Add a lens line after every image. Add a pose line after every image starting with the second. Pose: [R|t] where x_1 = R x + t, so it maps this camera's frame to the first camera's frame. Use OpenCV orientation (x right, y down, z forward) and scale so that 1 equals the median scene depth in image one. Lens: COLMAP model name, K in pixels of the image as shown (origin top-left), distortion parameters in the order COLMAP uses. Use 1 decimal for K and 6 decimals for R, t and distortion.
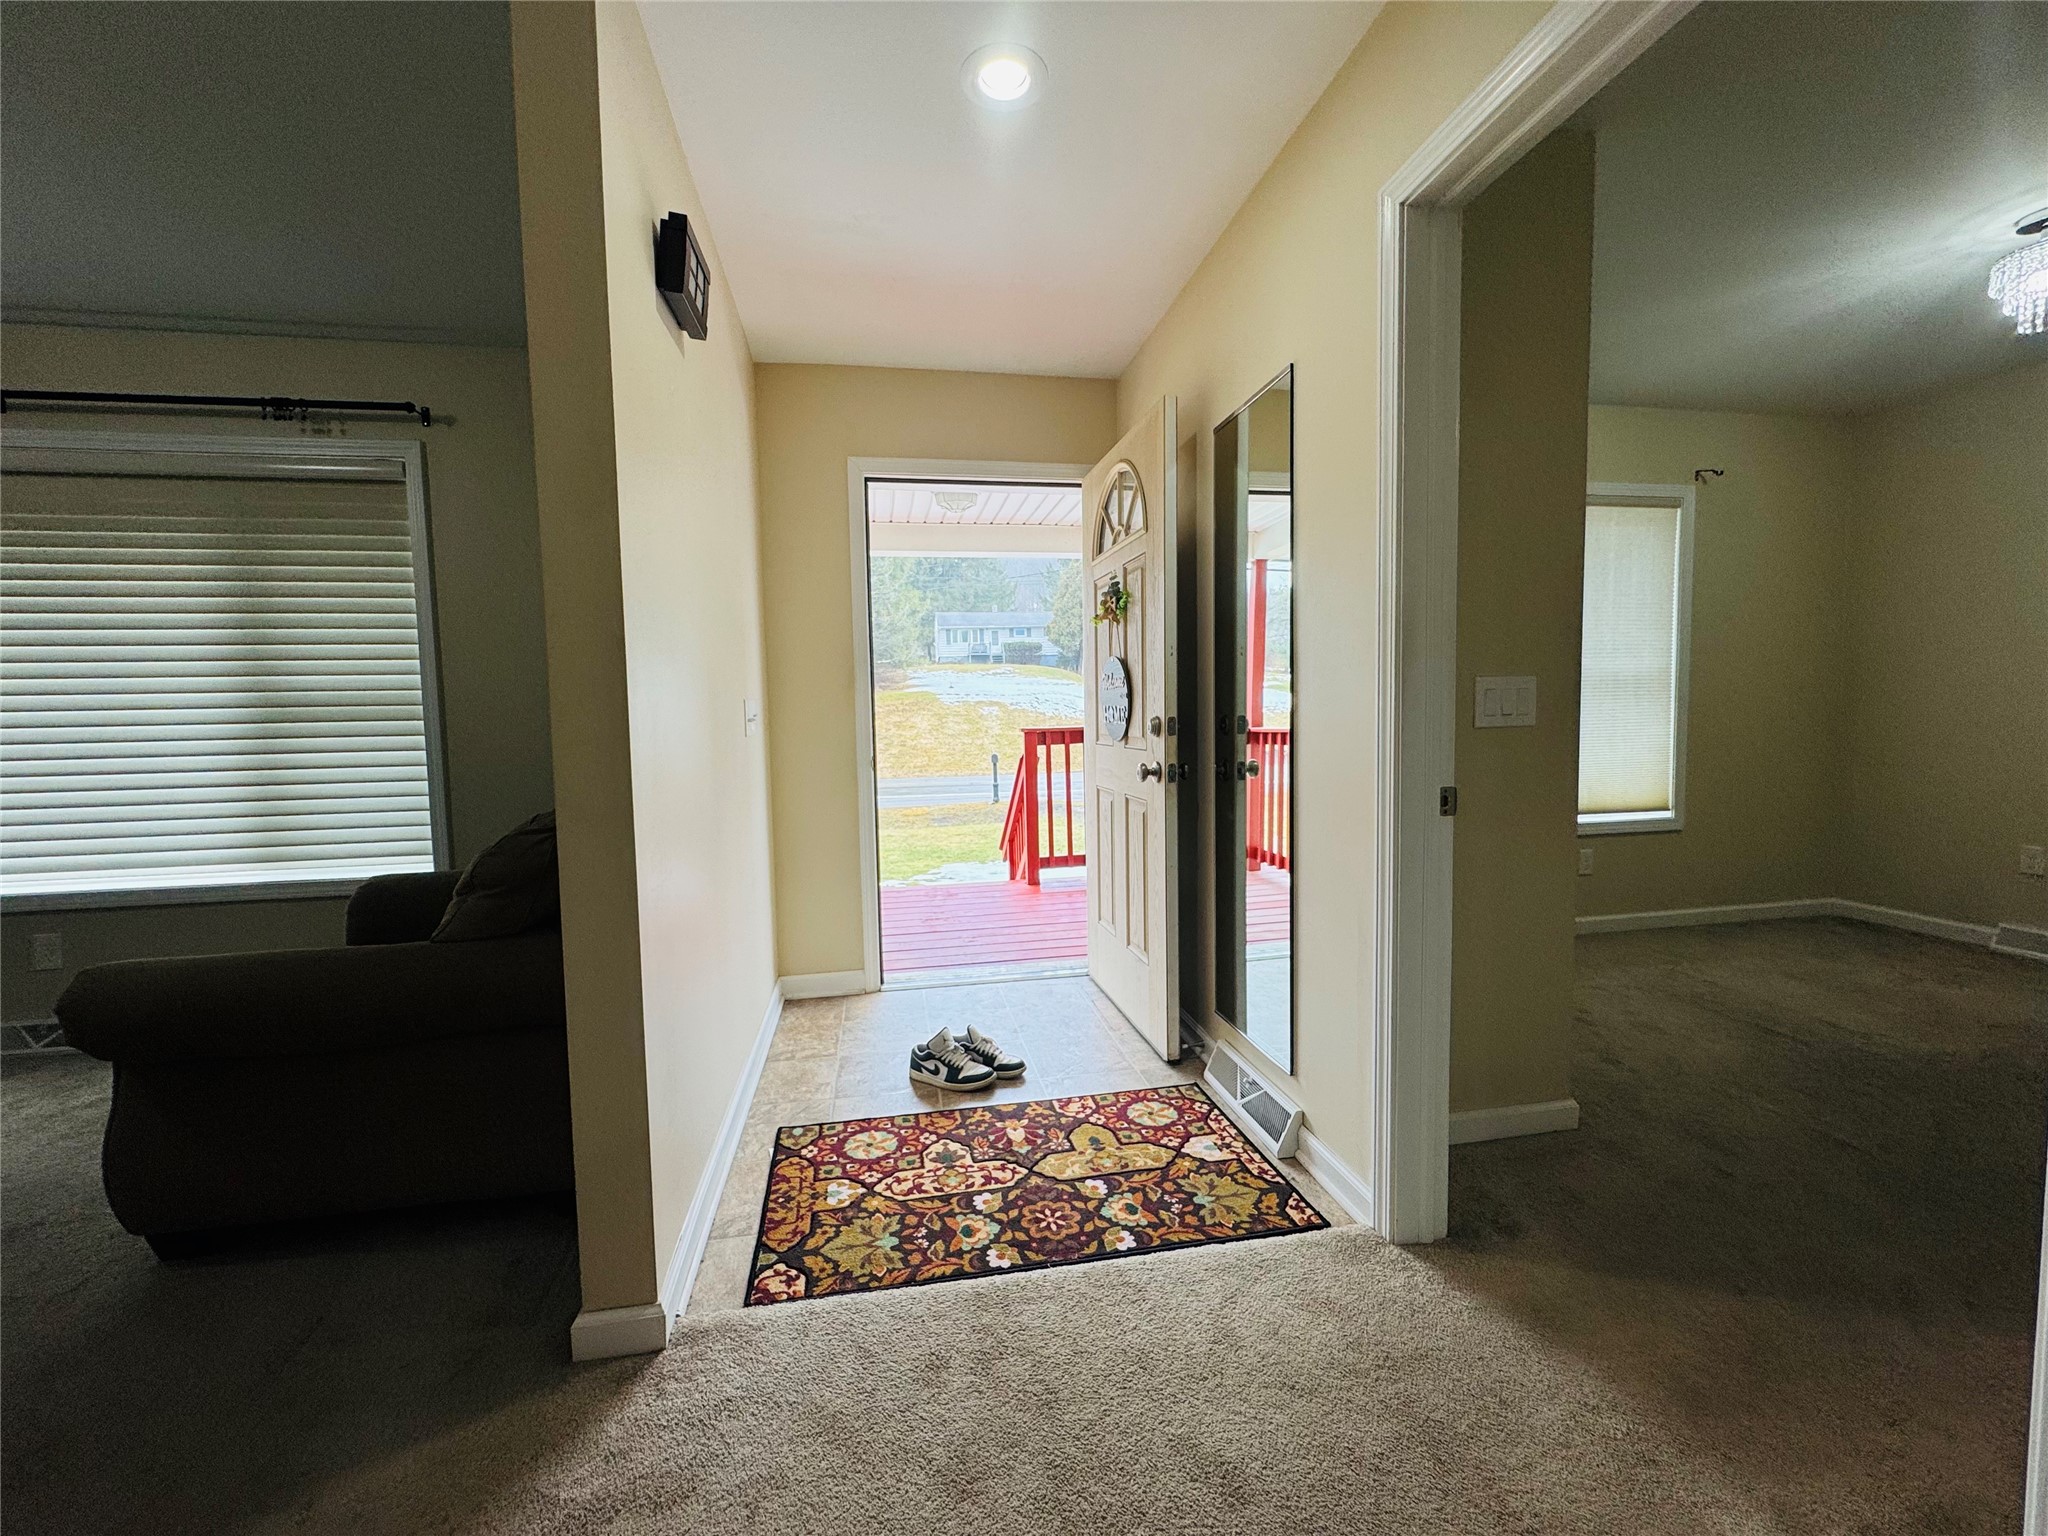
lens RADIAL K [[818.6, 0, 1019.5], [0, 818.6, 762.7], [0, 0, 1]] dist [-0.003785, 0.000319]
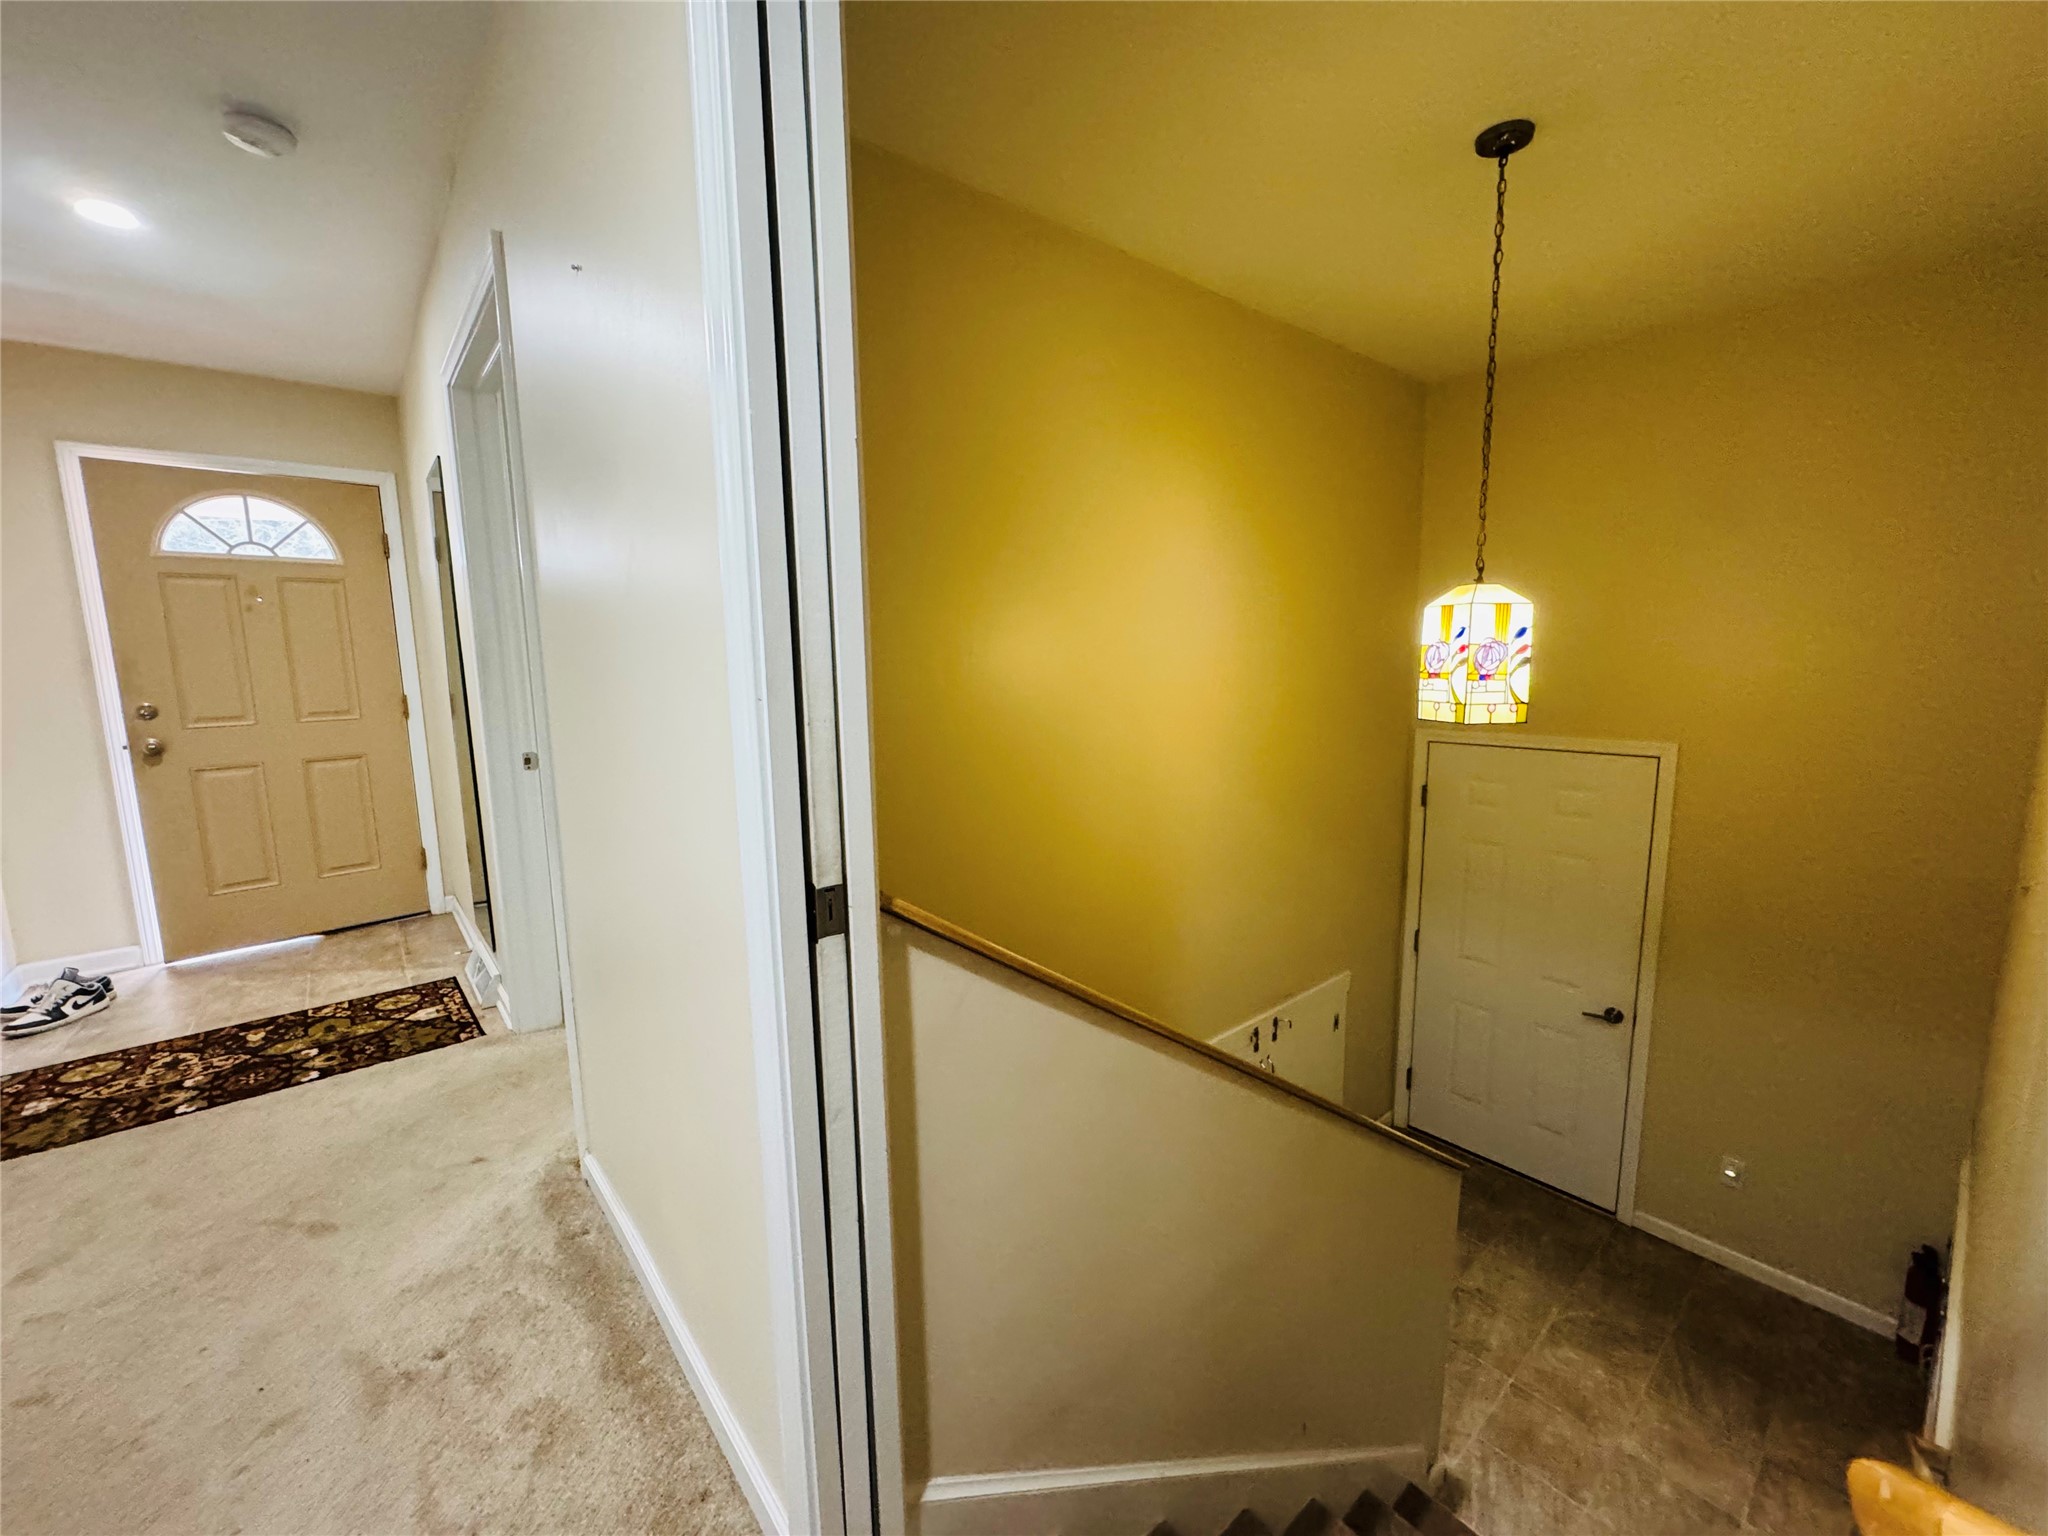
lens RADIAL K [[818.6, 0, 1021.6], [0, 818.6, 762.1], [0, 0, 1]] dist [-0.003785, 0.000319]
pose [[0.866119, -0.059463, 0.496288, 0.446373], [0.029449, 0.997244, 0.068090, -0.025742], [-0.498970, -0.044359, 0.865483, -0.712730]]
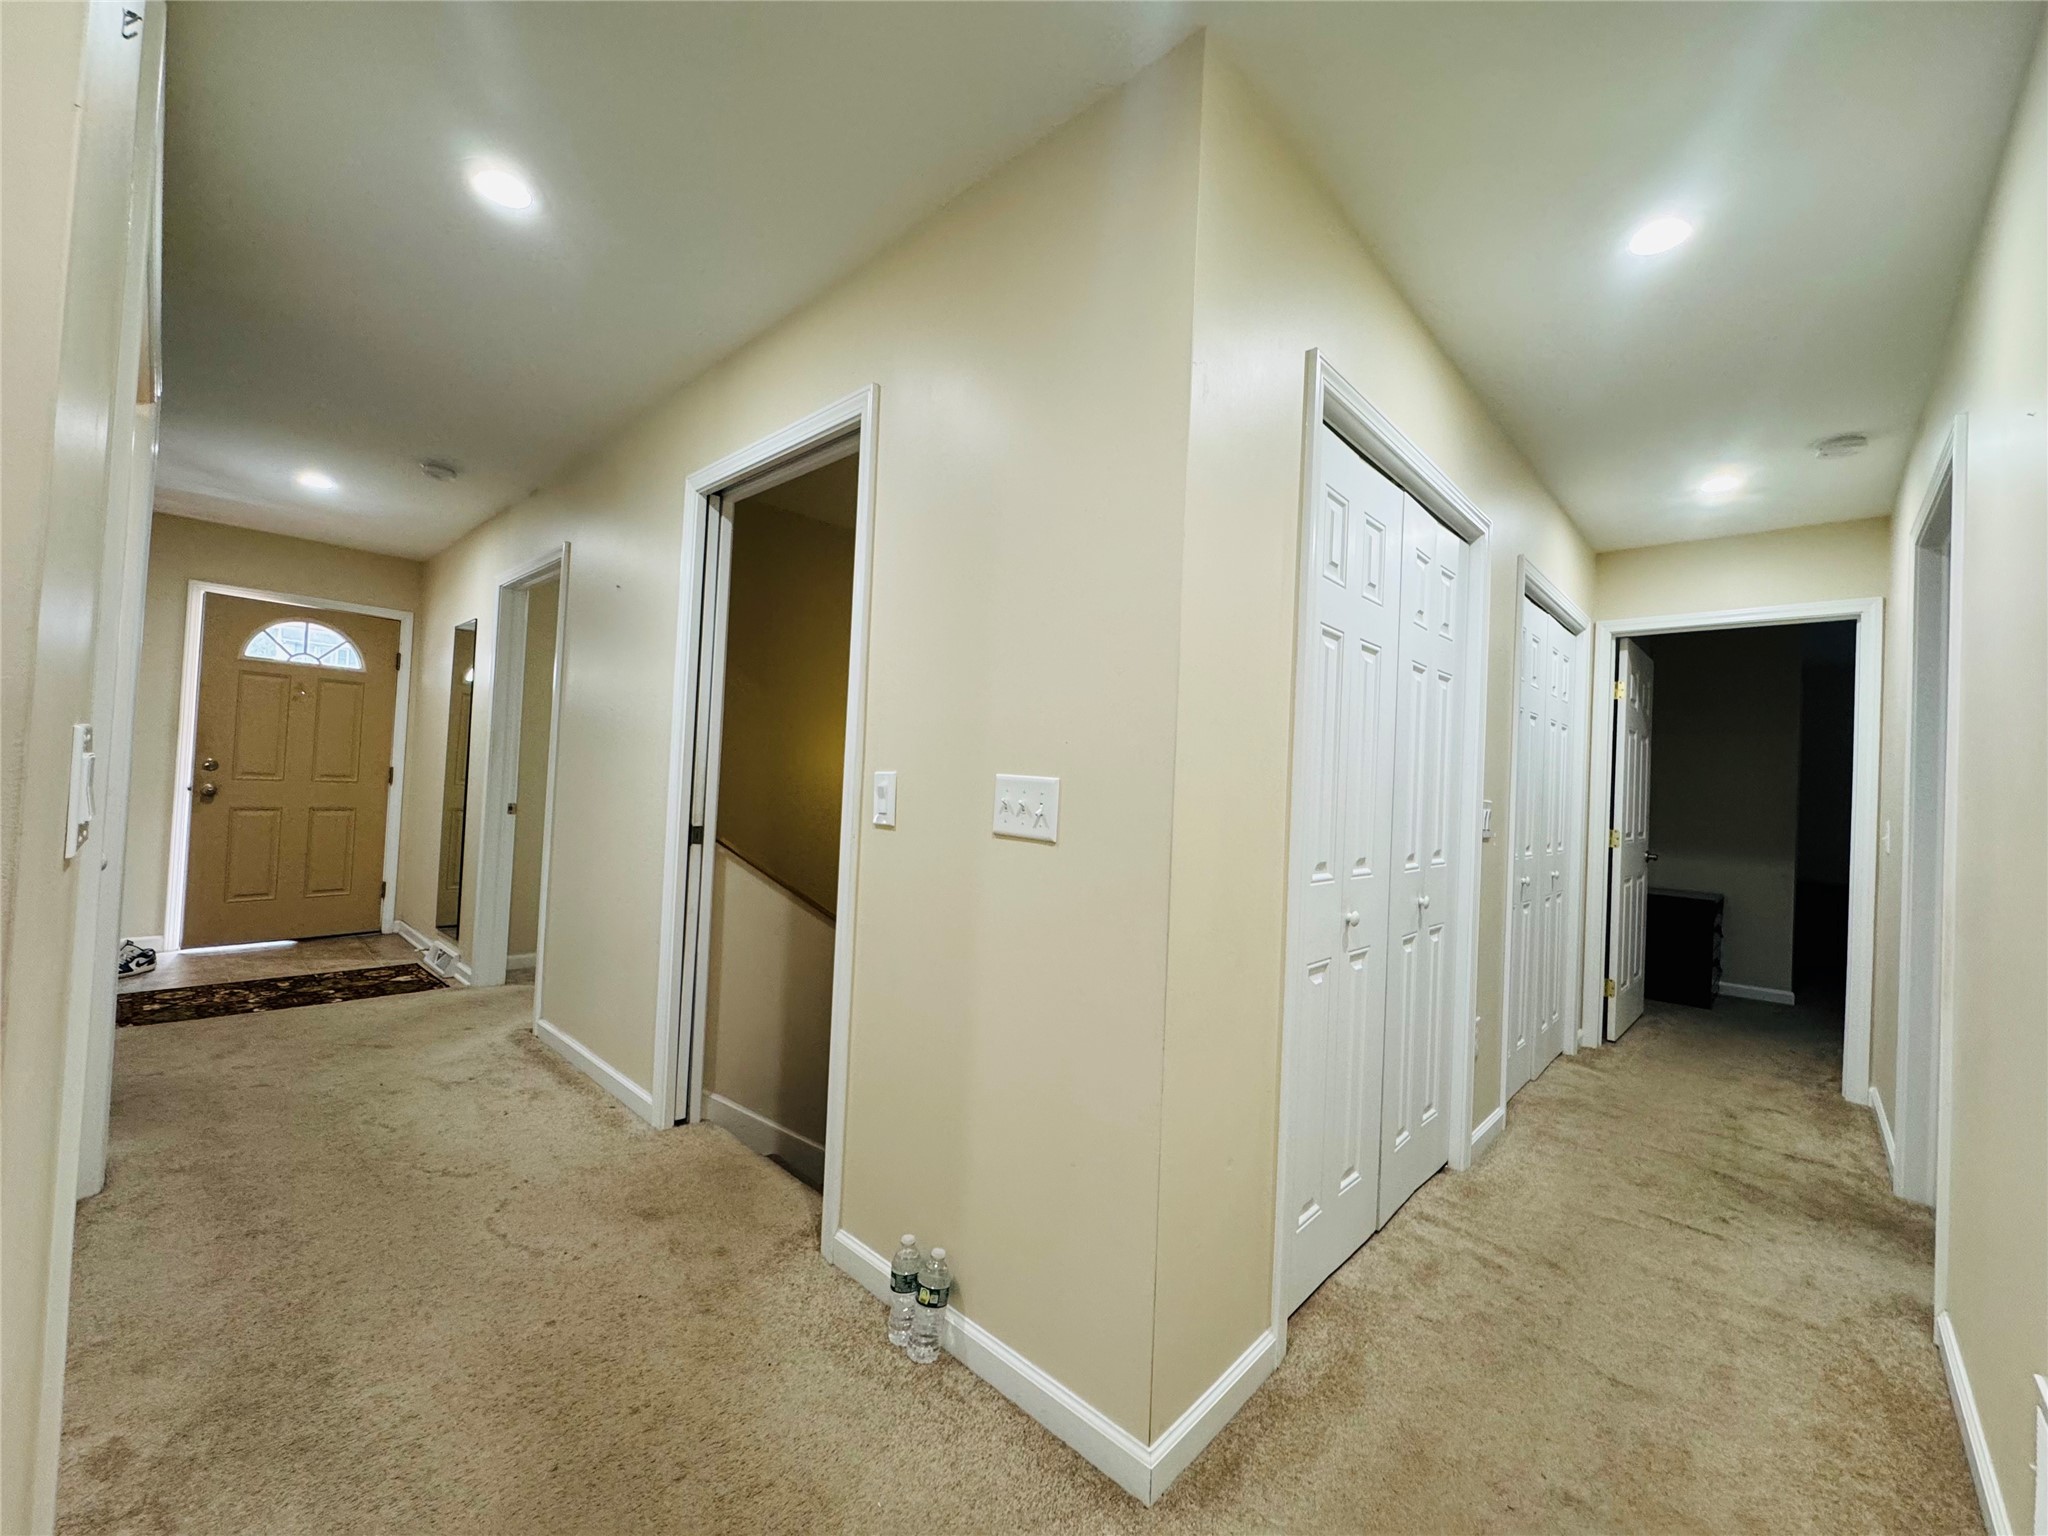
lens RADIAL K [[818.6, 0, 1023.9], [0, 818.6, 762.4], [0, 0, 1]] dist [-0.003785, 0.000319]
pose [[0.795817, 0.075190, 0.600851, 0.193288], [-0.025638, 0.995555, -0.090626, 0.075806], [-0.604995, 0.056717, 0.794207, -1.641974]]
